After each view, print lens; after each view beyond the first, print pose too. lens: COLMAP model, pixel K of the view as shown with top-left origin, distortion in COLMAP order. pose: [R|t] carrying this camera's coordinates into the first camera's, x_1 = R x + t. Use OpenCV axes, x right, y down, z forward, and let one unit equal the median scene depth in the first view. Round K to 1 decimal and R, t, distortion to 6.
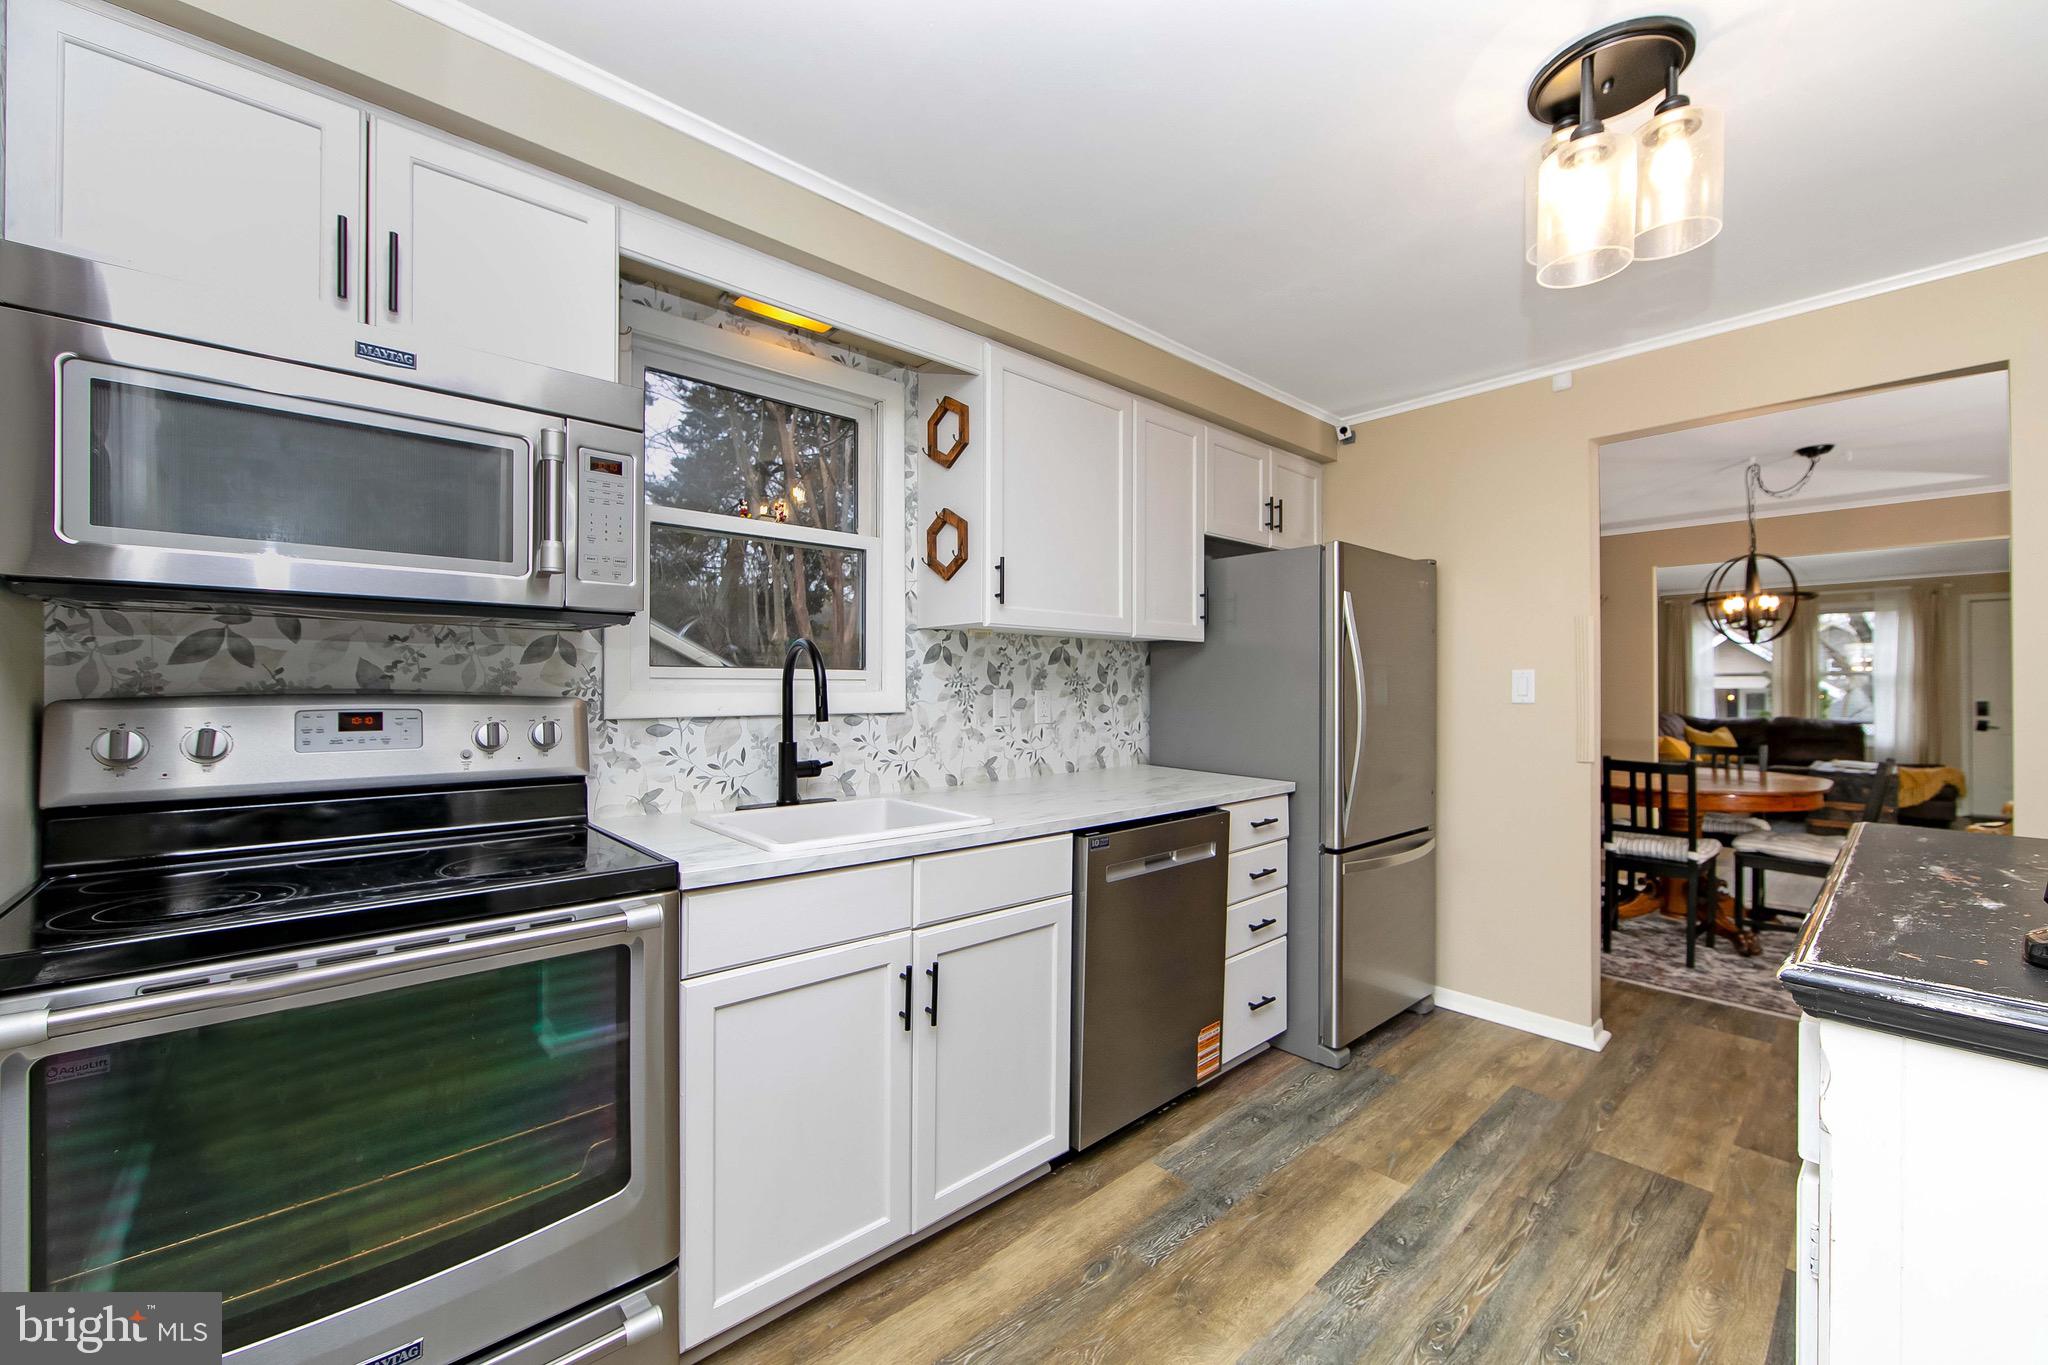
lens RADIAL K [[817.0, 0, 1024.0], [0, 817.0, 682.5], [0, 0, 1]] dist [0.000072, 0.000198]
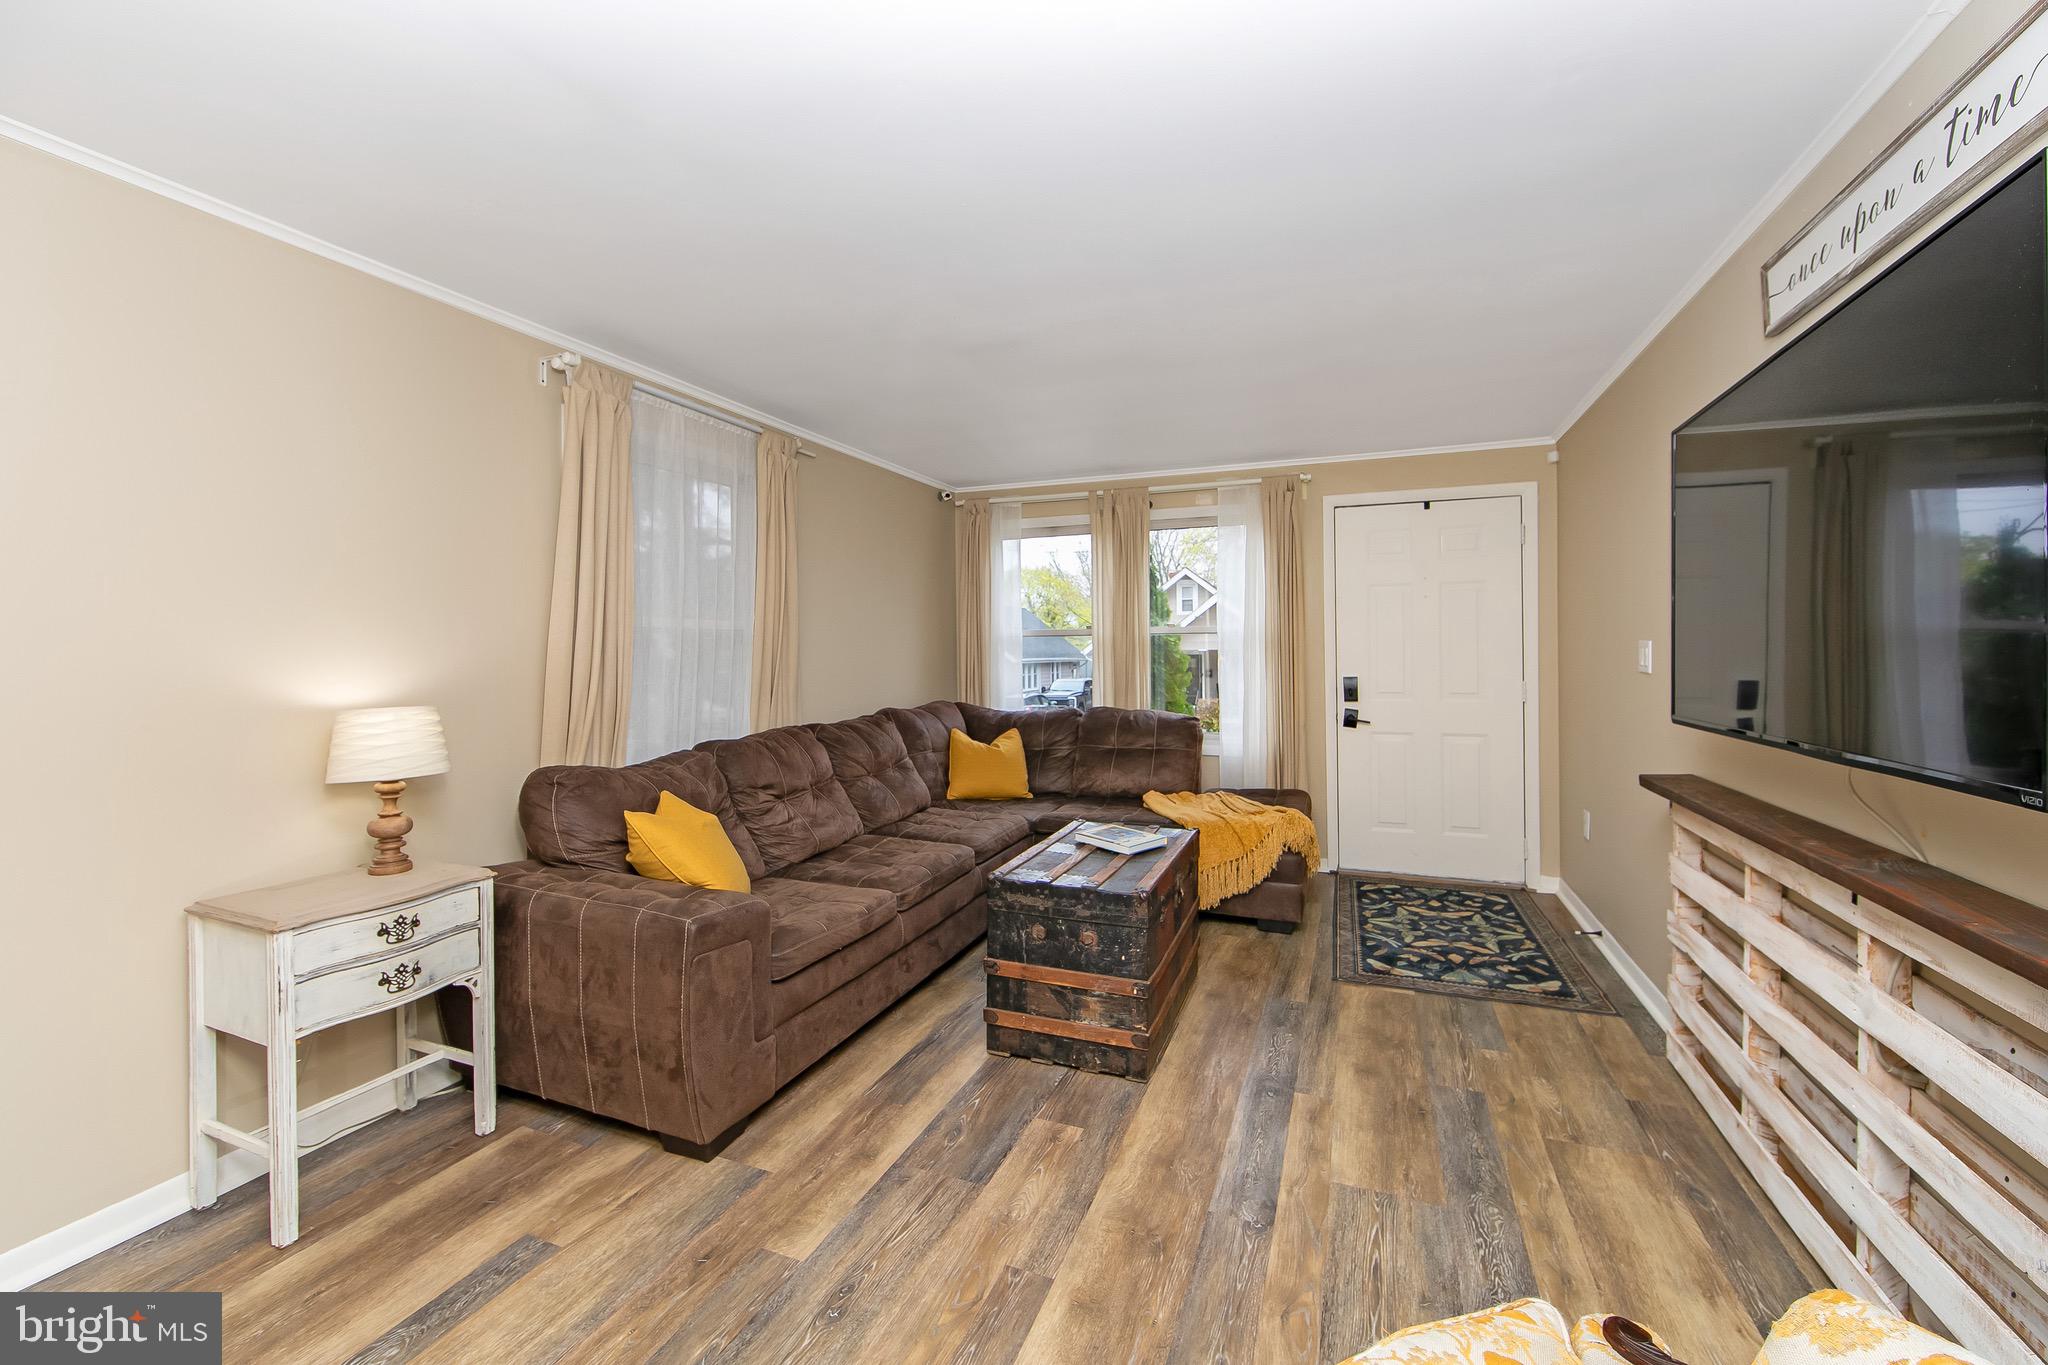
lens RADIAL K [[818.4, 0, 1028.0], [0, 818.4, 650.0], [0, 0, 1]] dist [-0.001386, -0.000282]
pose [[0.904785, -0.003679, 0.425852, 2.242841], [-0.000310, 0.999957, 0.009296, -0.009221], [-0.425868, -0.008543, 0.904745, 1.781193]]
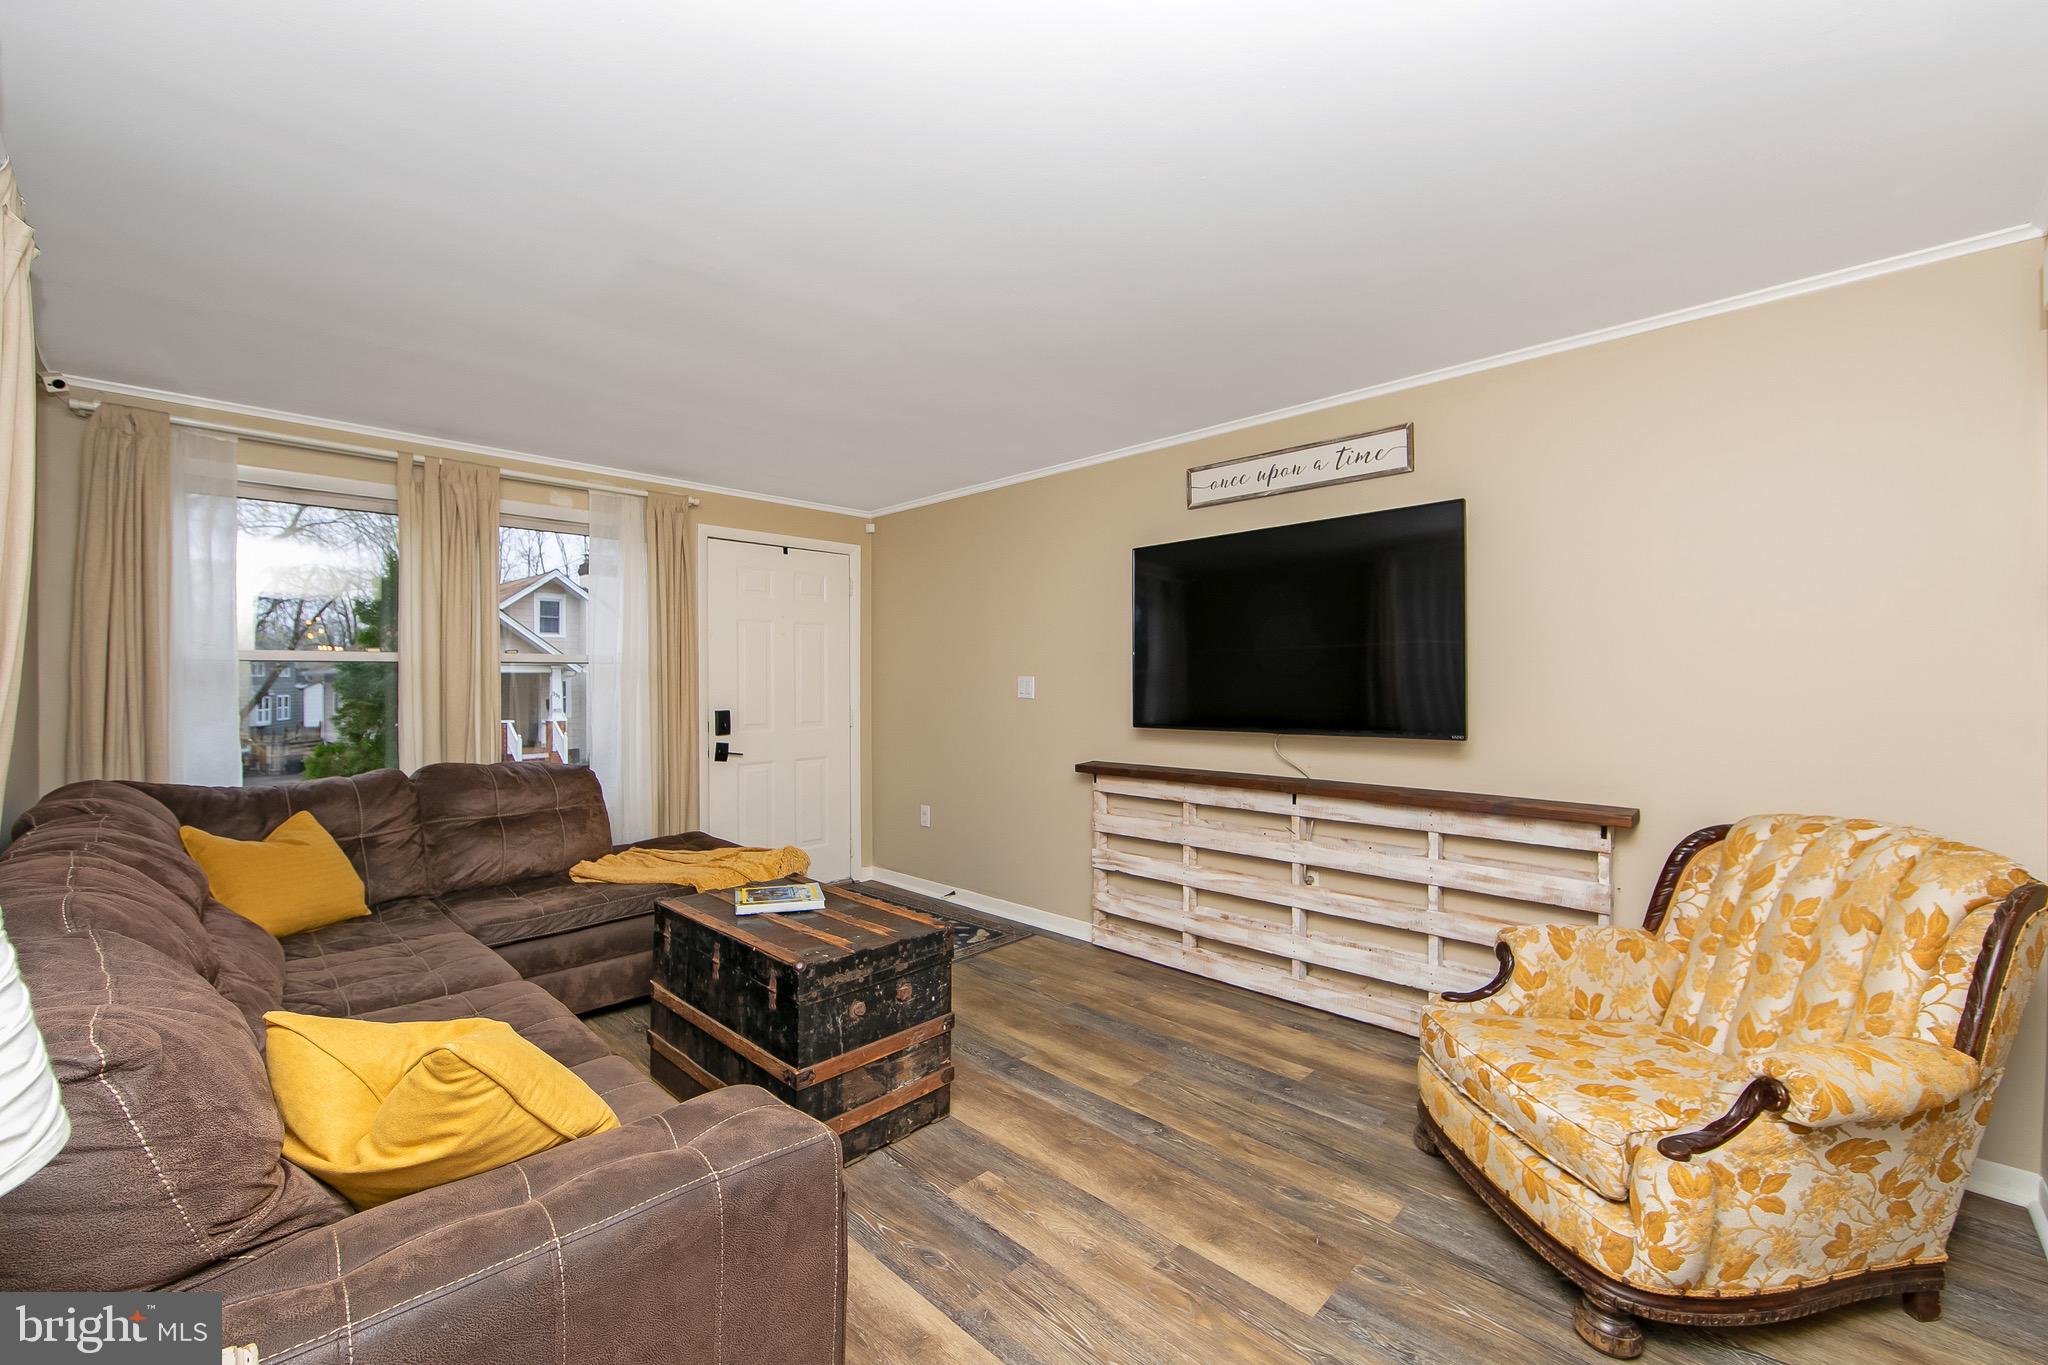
lens RADIAL K [[827.7, 0, 1035.3], [0, 827.7, 671.9], [0, 0, 1]] dist [-0.002313, 0.000249]
pose [[-0.050689, 0.011785, 0.998645, 1.781736], [-0.007131, 0.999901, -0.012162, 0.000387], [-0.998689, -0.007737, -0.050600, 2.566046]]
